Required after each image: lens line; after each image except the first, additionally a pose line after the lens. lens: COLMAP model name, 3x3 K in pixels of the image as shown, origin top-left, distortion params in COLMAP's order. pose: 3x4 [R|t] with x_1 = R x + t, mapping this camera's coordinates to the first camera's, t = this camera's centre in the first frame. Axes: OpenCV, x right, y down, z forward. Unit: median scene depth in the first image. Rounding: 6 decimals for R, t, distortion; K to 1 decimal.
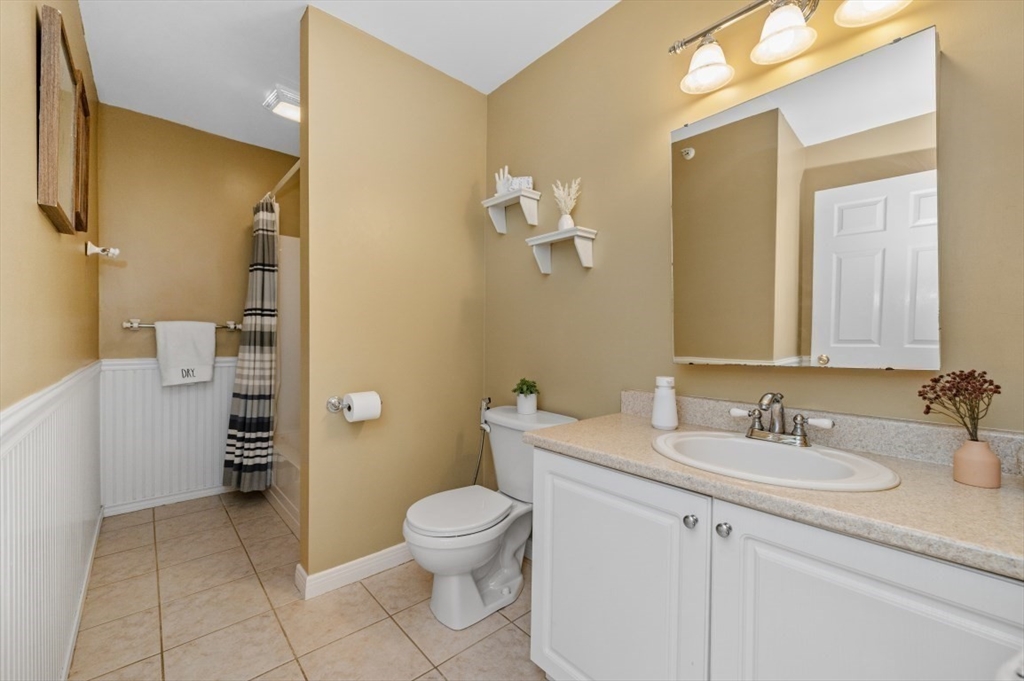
lens RADIAL K [[405.9, 0, 503.9], [0, 405.9, 340.5], [0, 0, 1]] dist [0.009607, -0.002378]
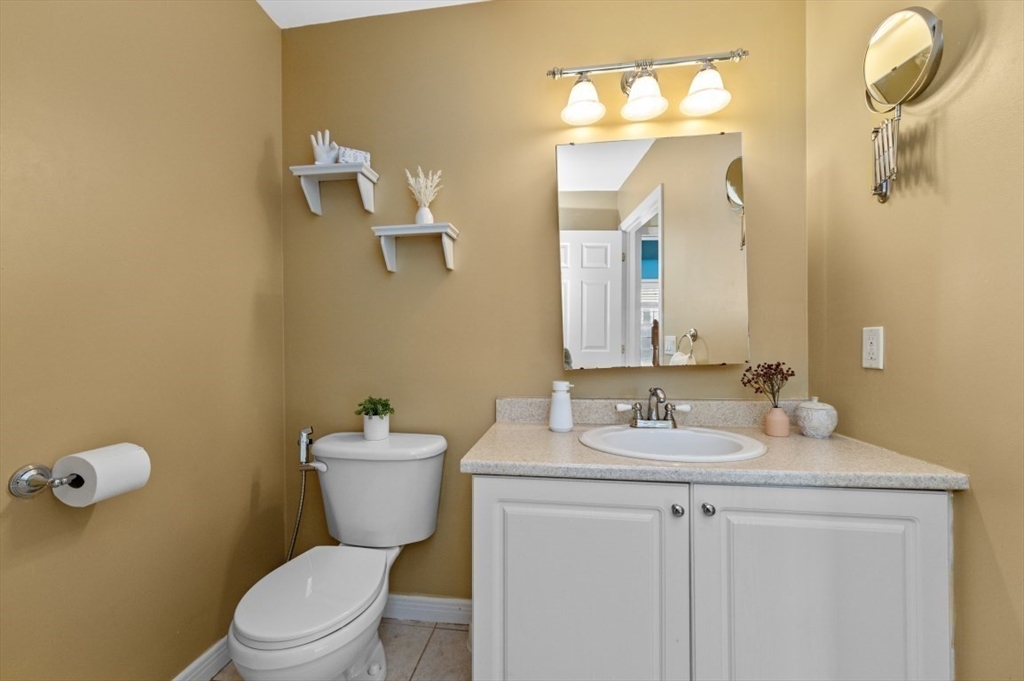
lens RADIAL K [[405.9, 0, 507.6], [0, 405.9, 343.2], [0, 0, 1]] dist [0.009607, -0.002378]
pose [[0.771522, -0.011950, 0.636090, -0.370988], [0.018983, 0.999811, -0.004241, -0.007324], [-0.635919, 0.015347, 0.771603, 0.273233]]
